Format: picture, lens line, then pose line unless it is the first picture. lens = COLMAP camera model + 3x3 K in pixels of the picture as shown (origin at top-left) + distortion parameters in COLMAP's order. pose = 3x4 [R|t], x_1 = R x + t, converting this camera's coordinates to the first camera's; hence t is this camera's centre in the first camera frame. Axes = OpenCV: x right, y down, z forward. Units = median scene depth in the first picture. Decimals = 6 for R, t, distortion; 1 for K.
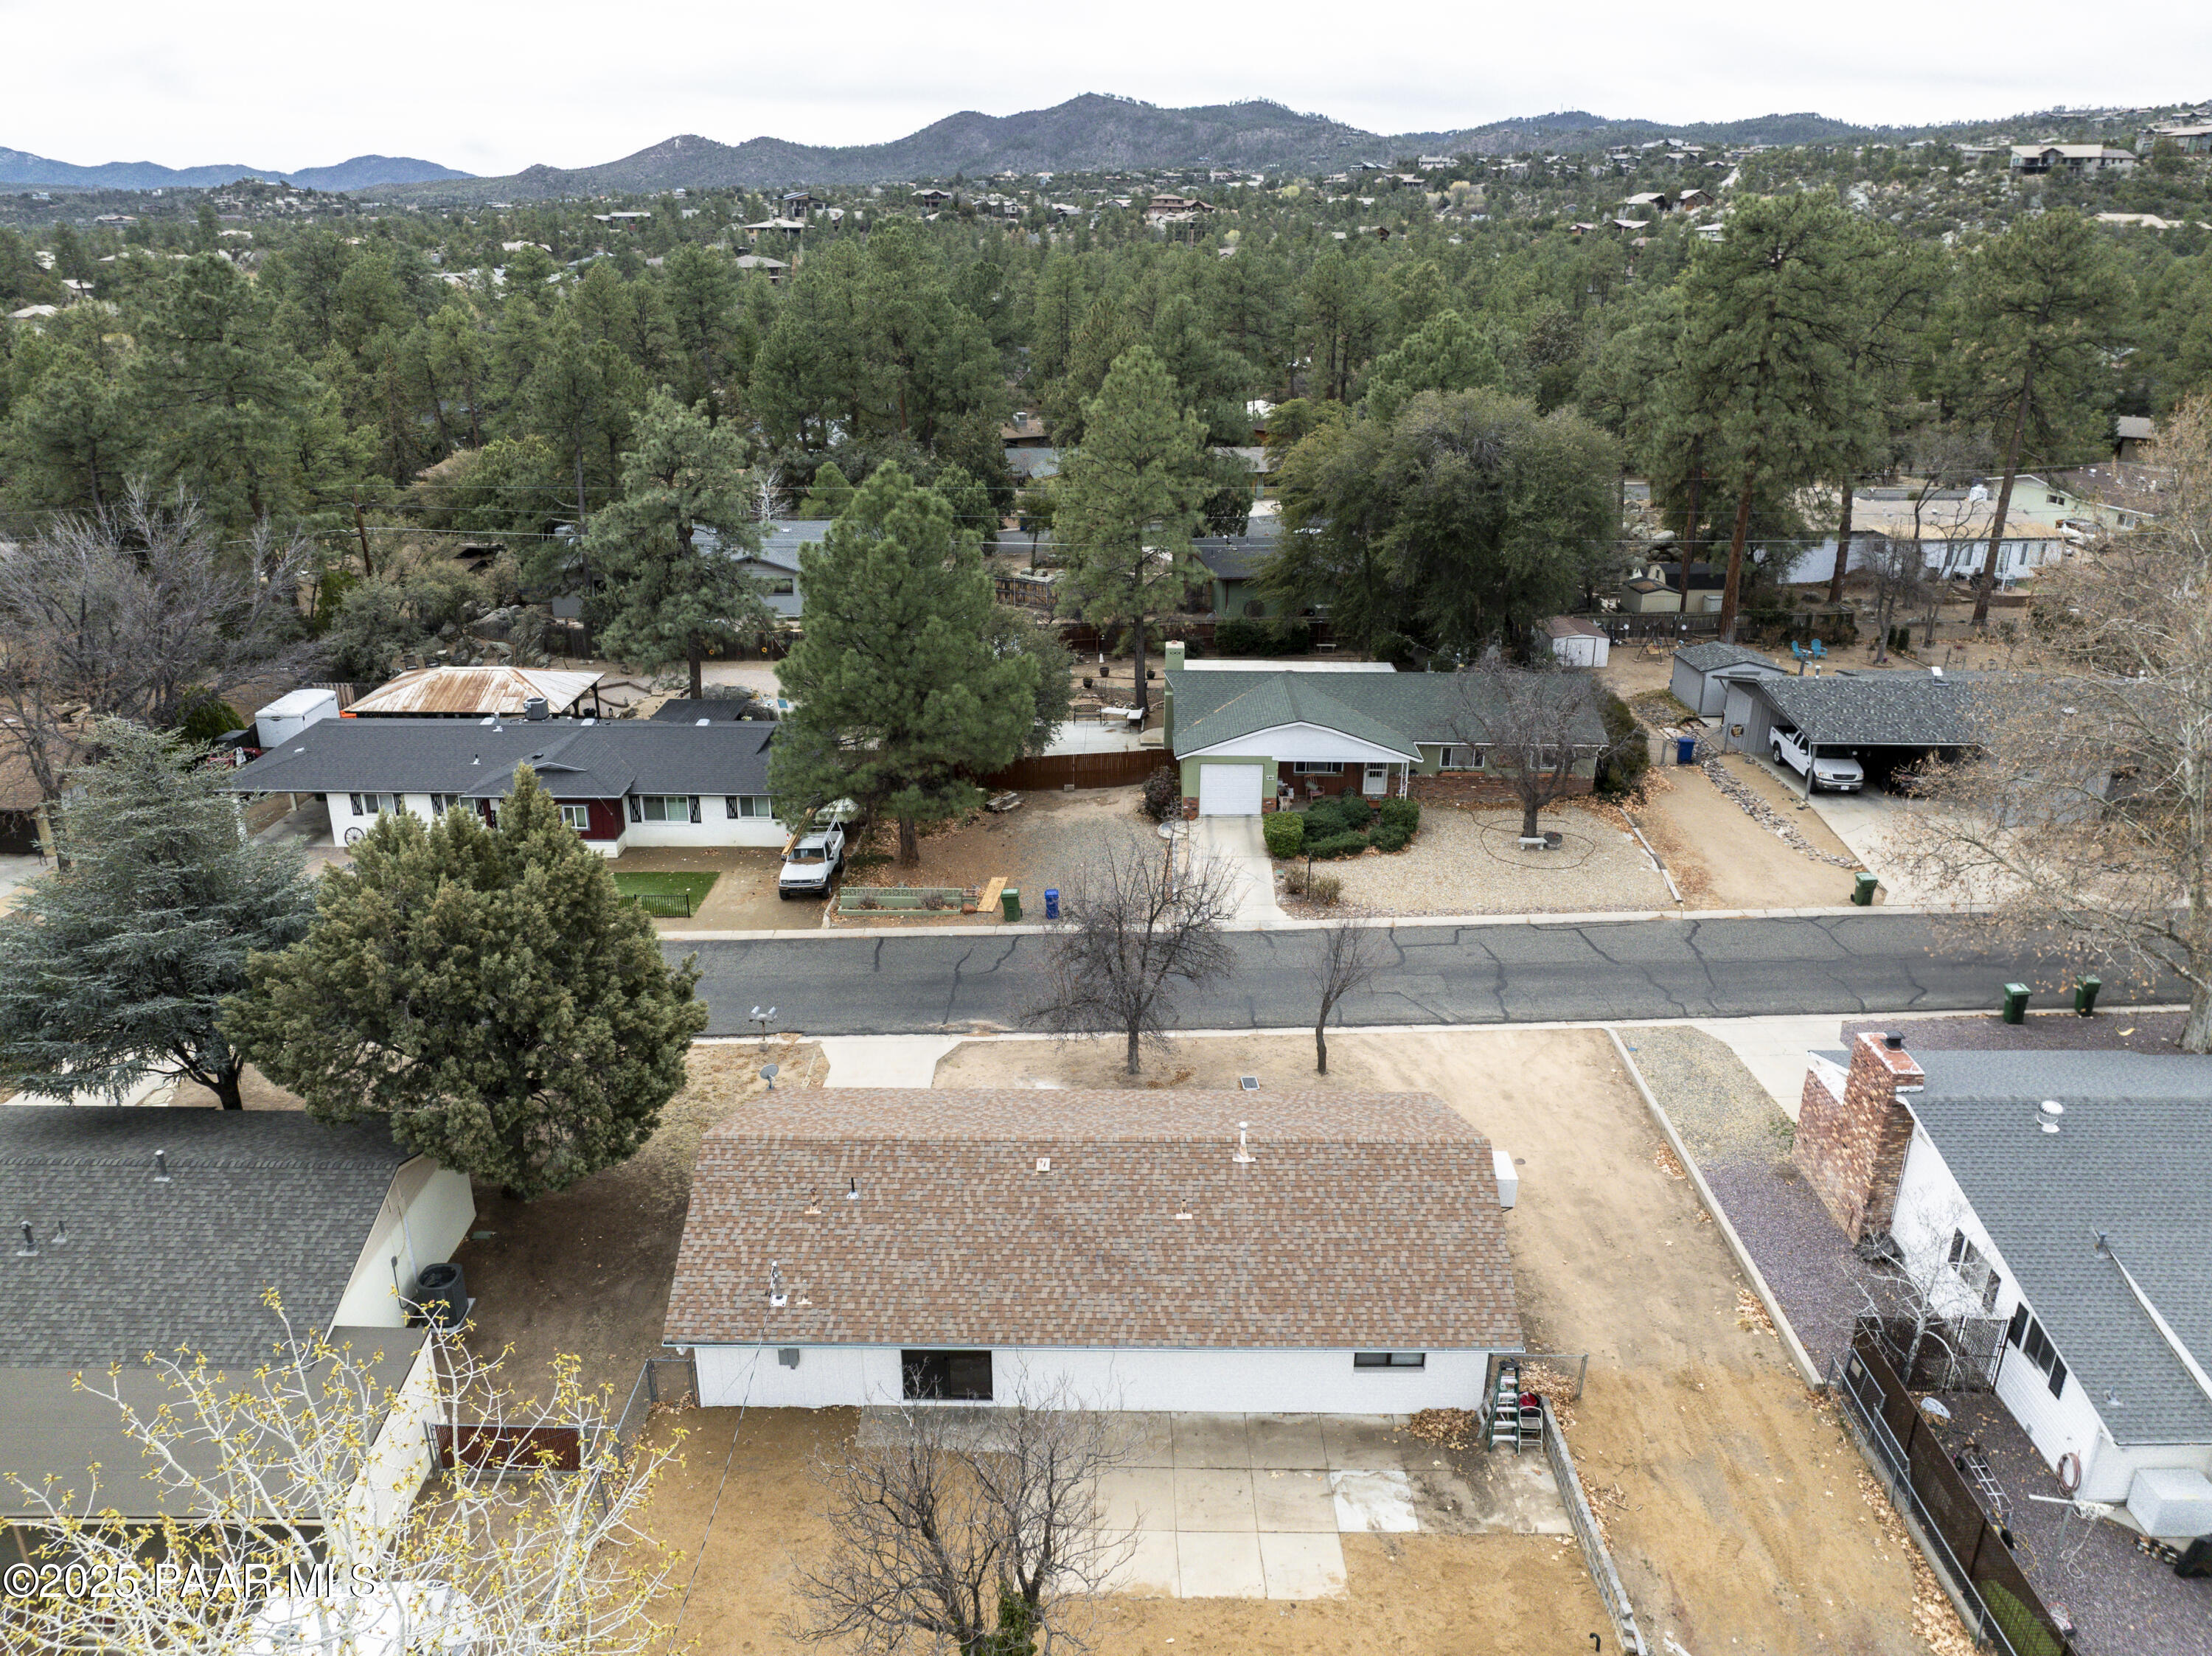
lens RADIAL K [[1555.7, 0, 1106.0], [0, 1555.7, 828.0], [0, 0, 1]] dist [-0.052473, 0.025079]
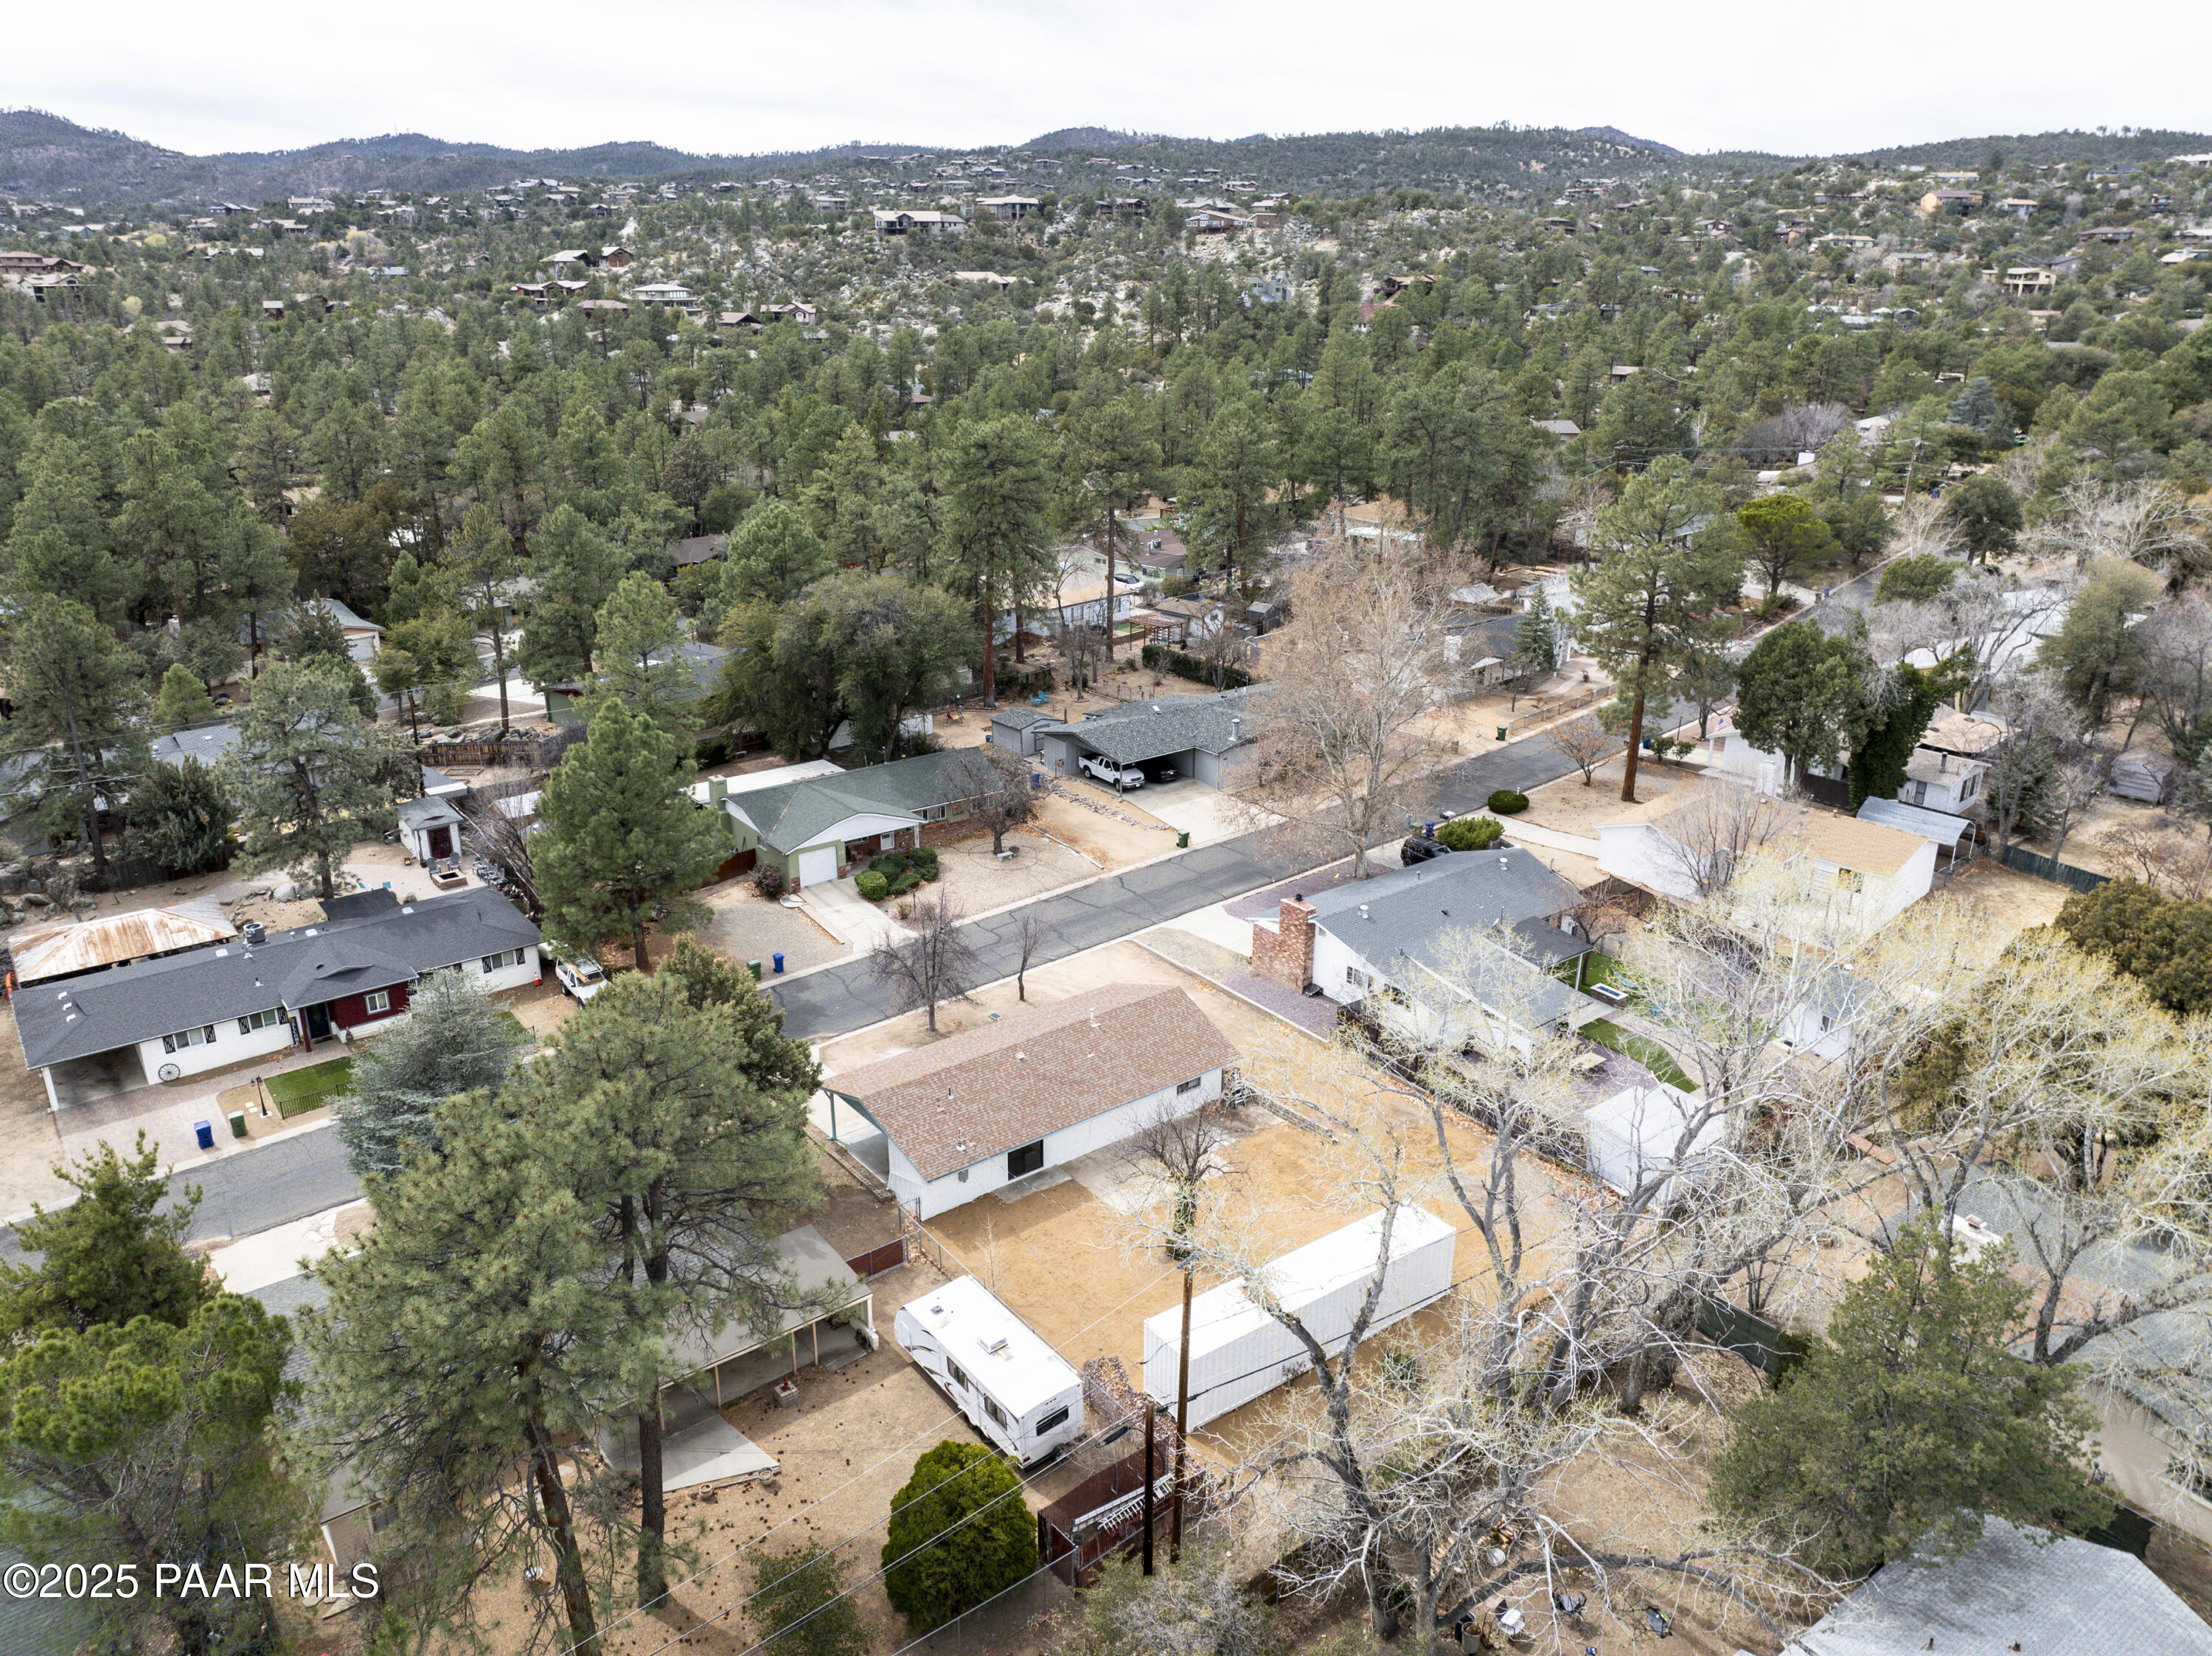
lens RADIAL K [[1555.7, 0, 1106.0], [0, 1555.7, 828.0], [0, 0, 1]] dist [-0.052473, 0.025079]
pose [[0.786108, -0.212196, 0.580524, -0.569306], [0.219431, 0.973853, 0.058827, -0.089036], [-0.577828, 0.081140, 0.812116, -0.393252]]
